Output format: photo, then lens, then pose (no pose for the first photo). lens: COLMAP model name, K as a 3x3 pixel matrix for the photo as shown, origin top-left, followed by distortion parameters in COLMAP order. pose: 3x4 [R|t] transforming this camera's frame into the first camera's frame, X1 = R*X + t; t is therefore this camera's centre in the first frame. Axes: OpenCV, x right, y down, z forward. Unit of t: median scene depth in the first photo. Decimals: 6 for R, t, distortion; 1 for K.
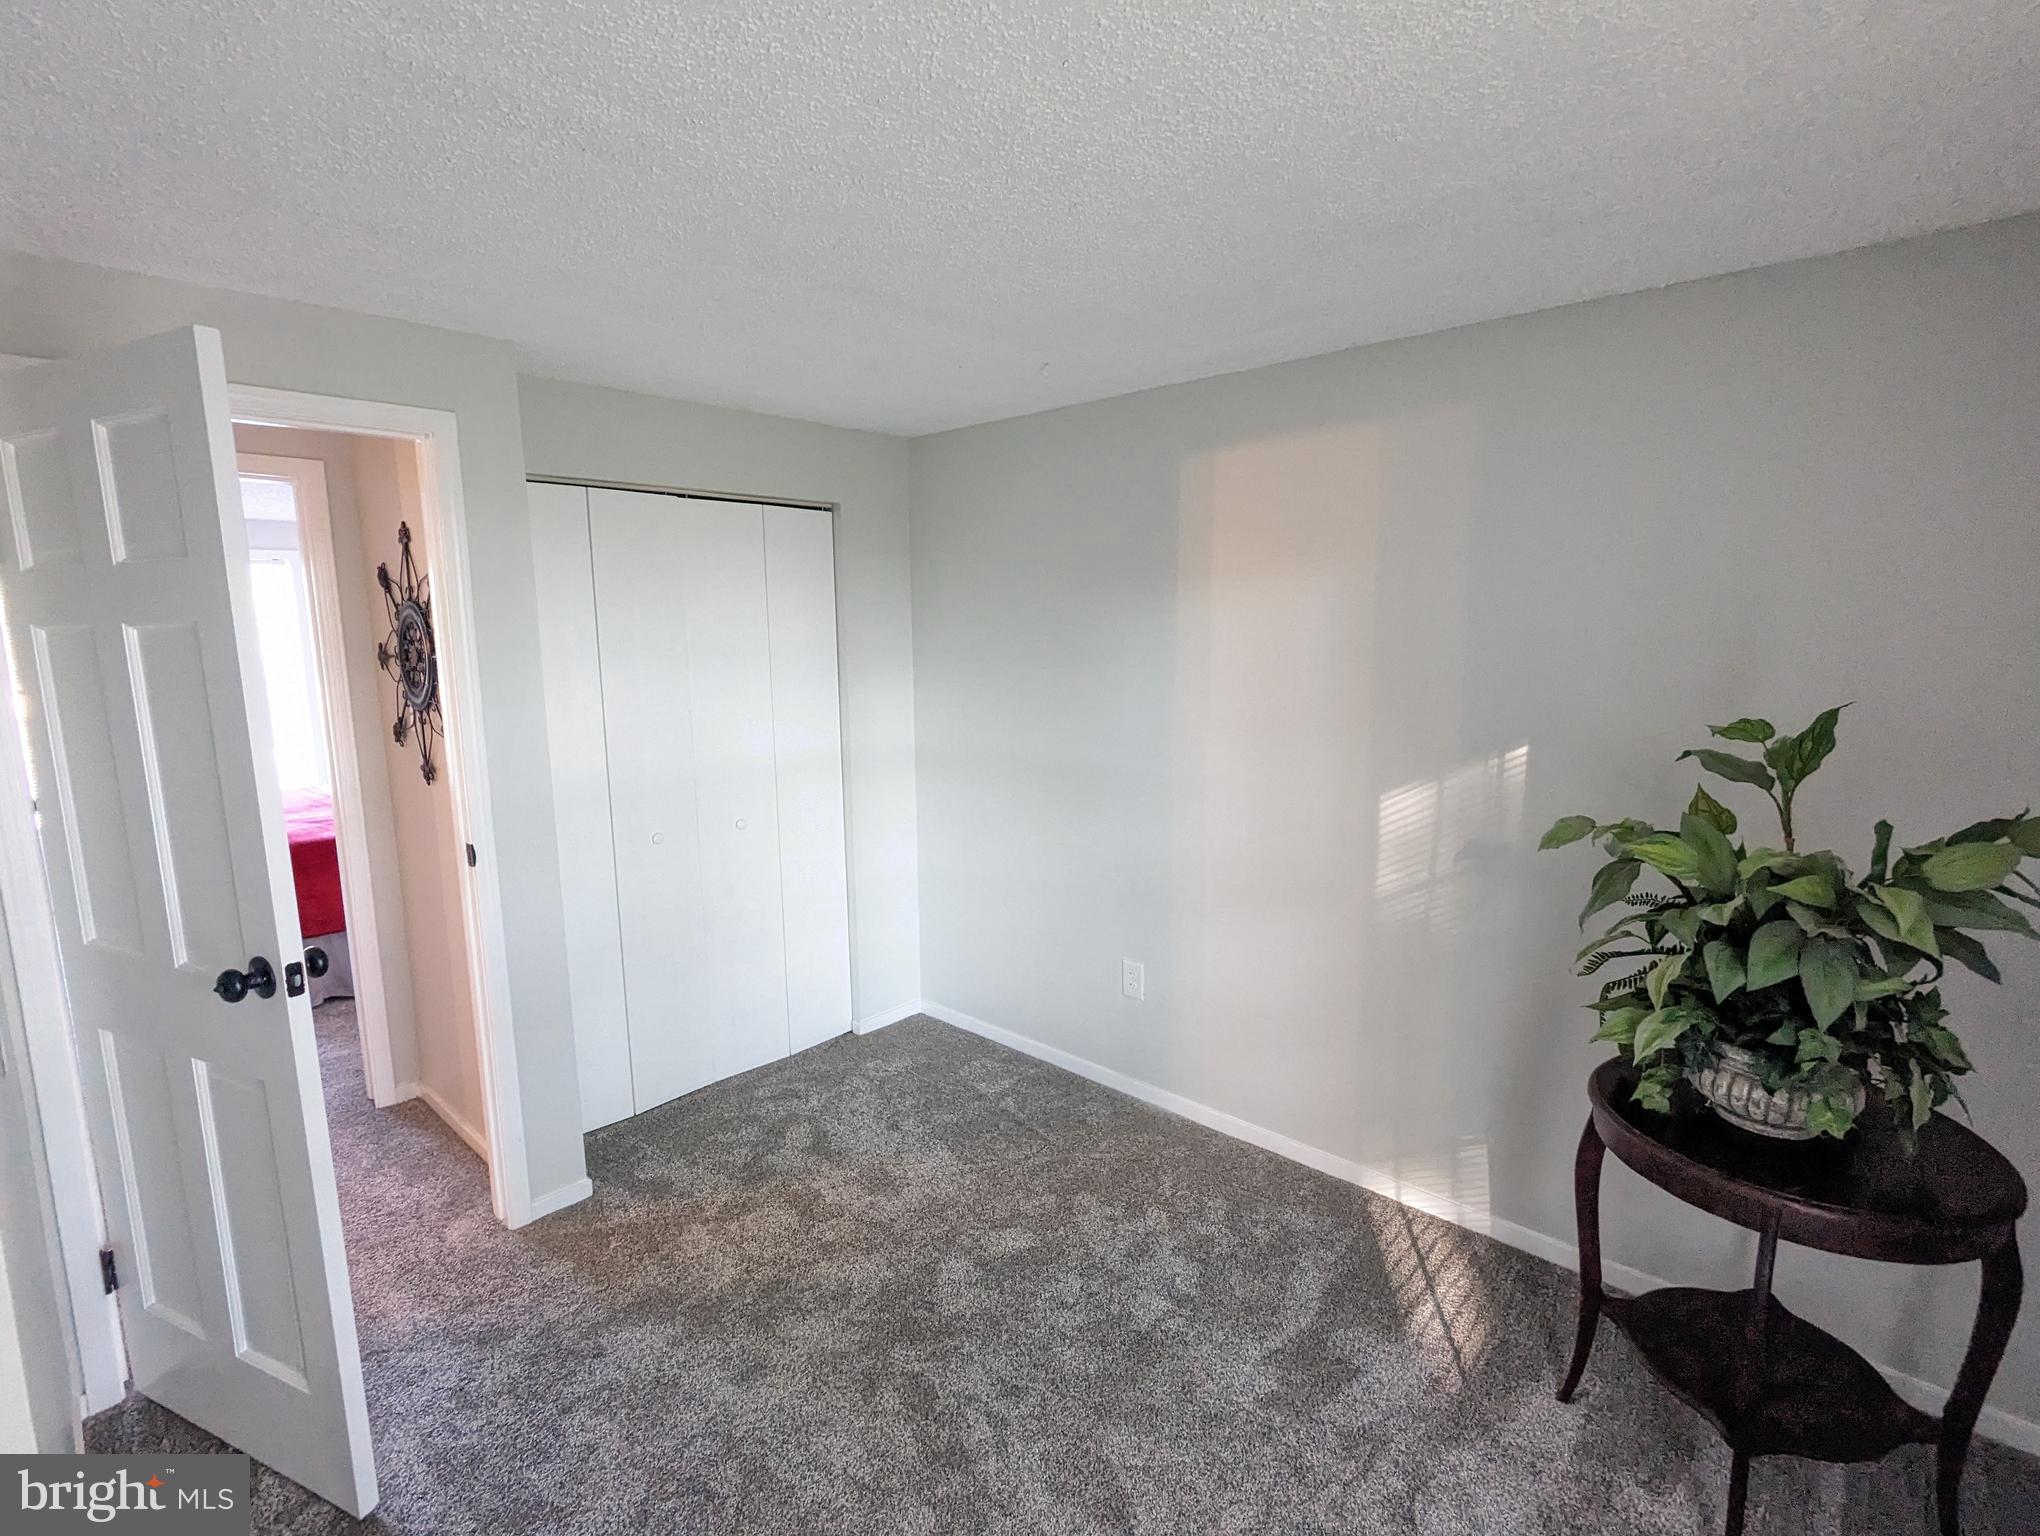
lens RADIAL K [[966.7, 0, 1022.8], [0, 966.7, 770.8], [0, 0, 1]] dist [0.000718, -0.001786]
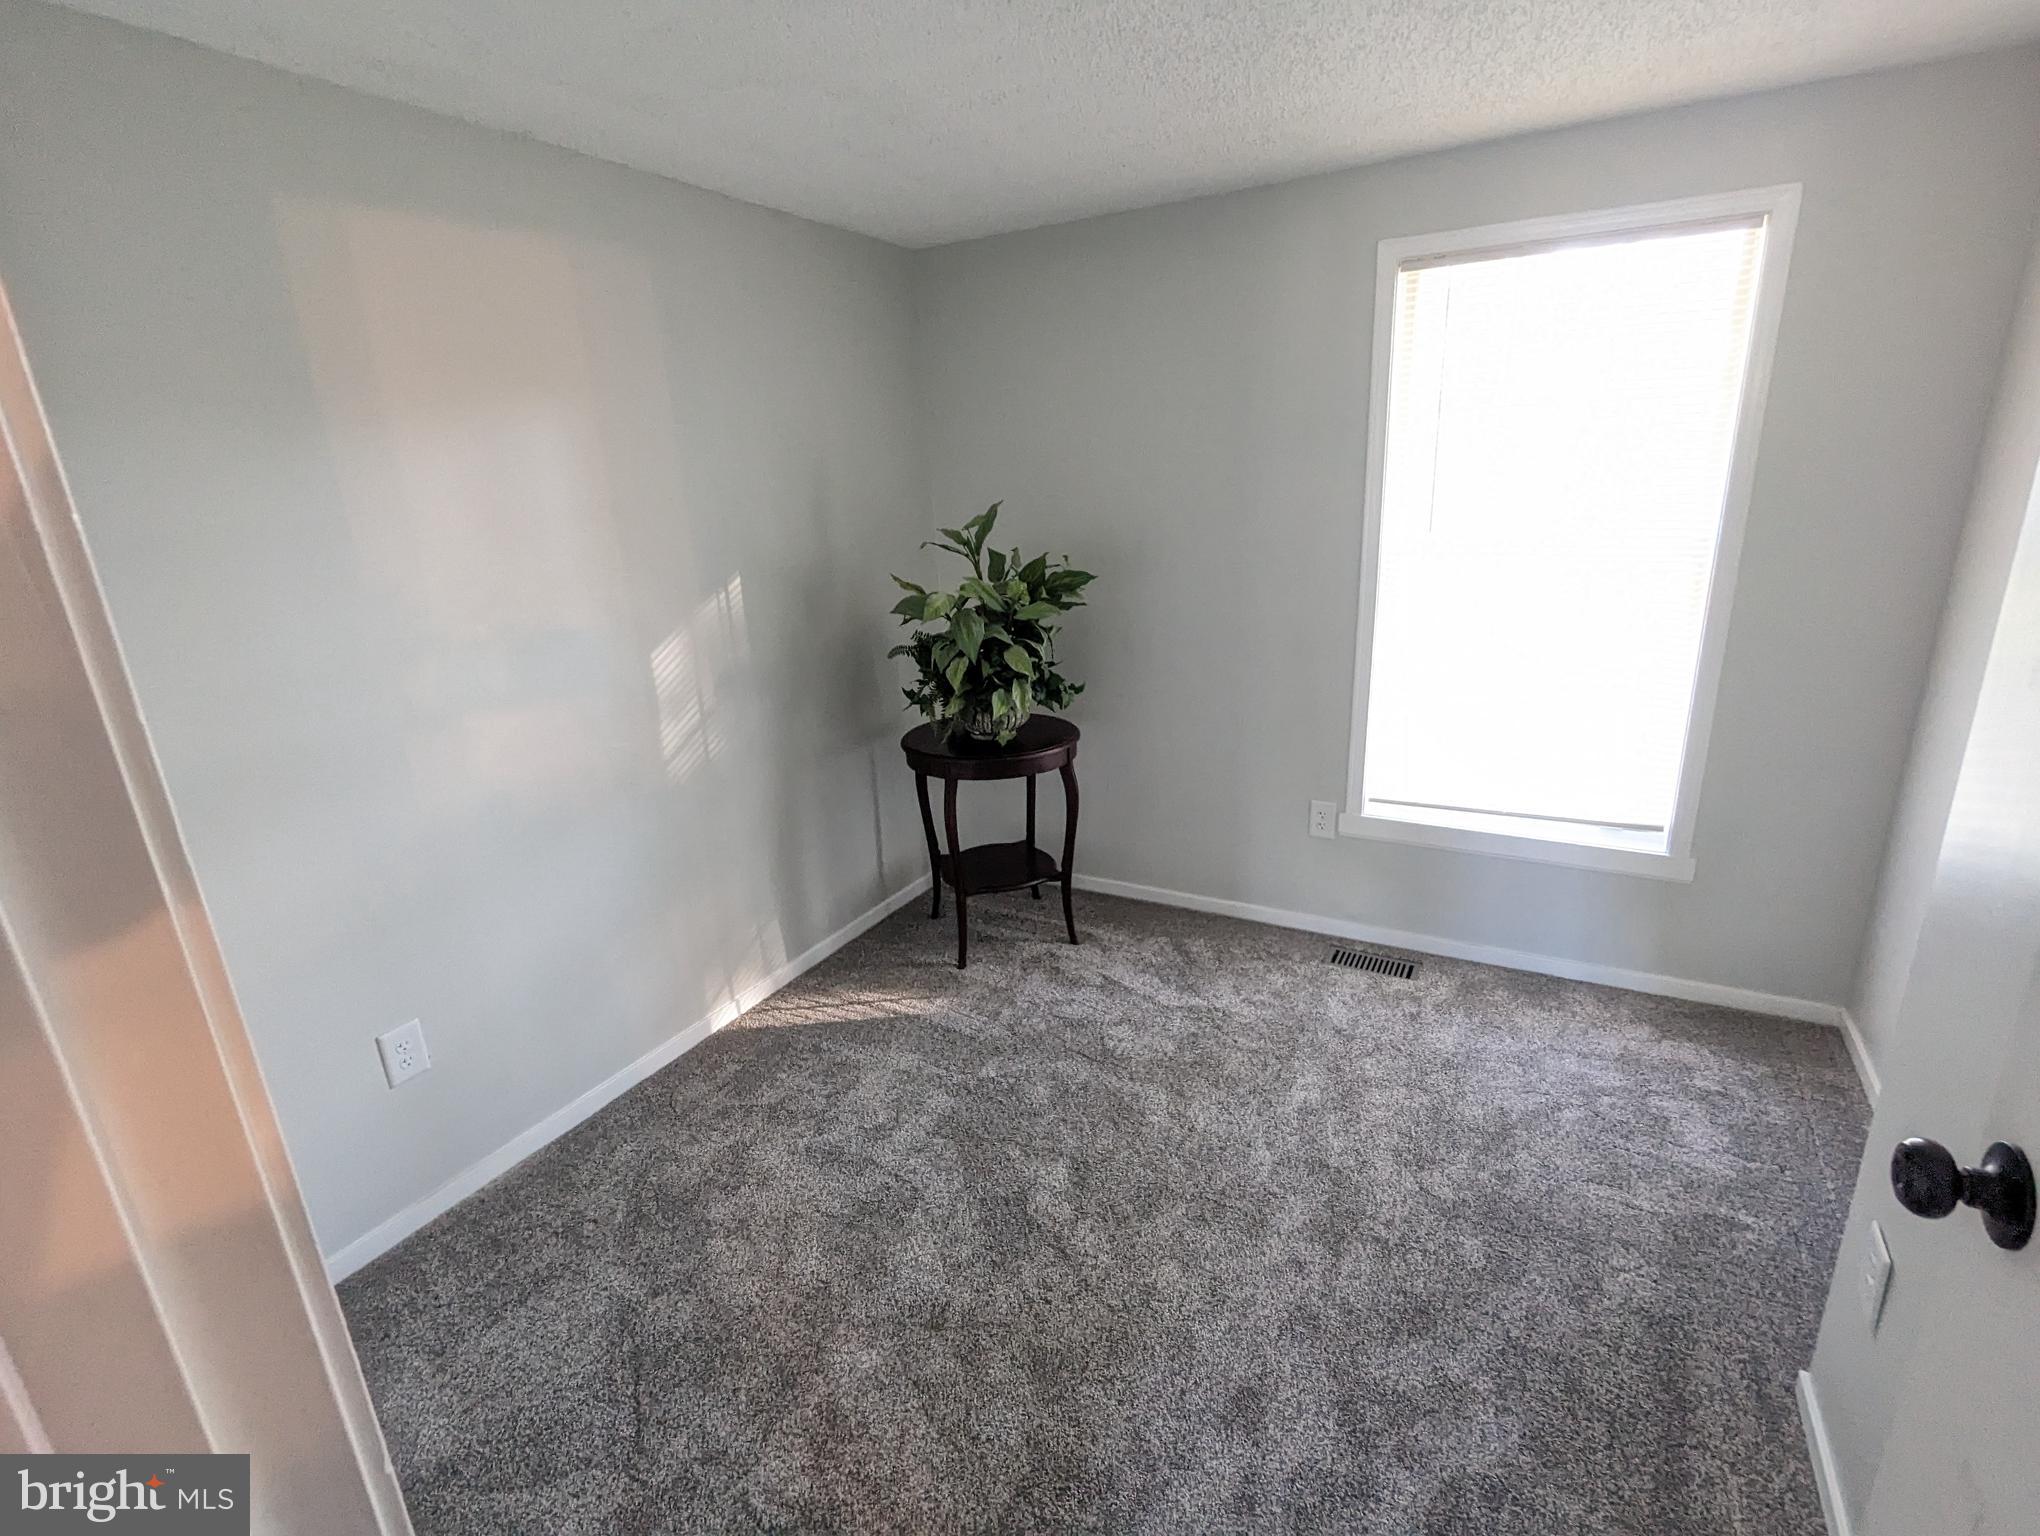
lens RADIAL K [[966.7, 0, 1022.8], [0, 966.7, 770.8], [0, 0, 1]] dist [0.000718, -0.001786]
pose [[-0.267462, -0.255860, 0.928978, -0.686552], [0.208758, 0.925817, 0.315093, -0.098282], [-0.940683, 0.278207, -0.194208, 0.887022]]
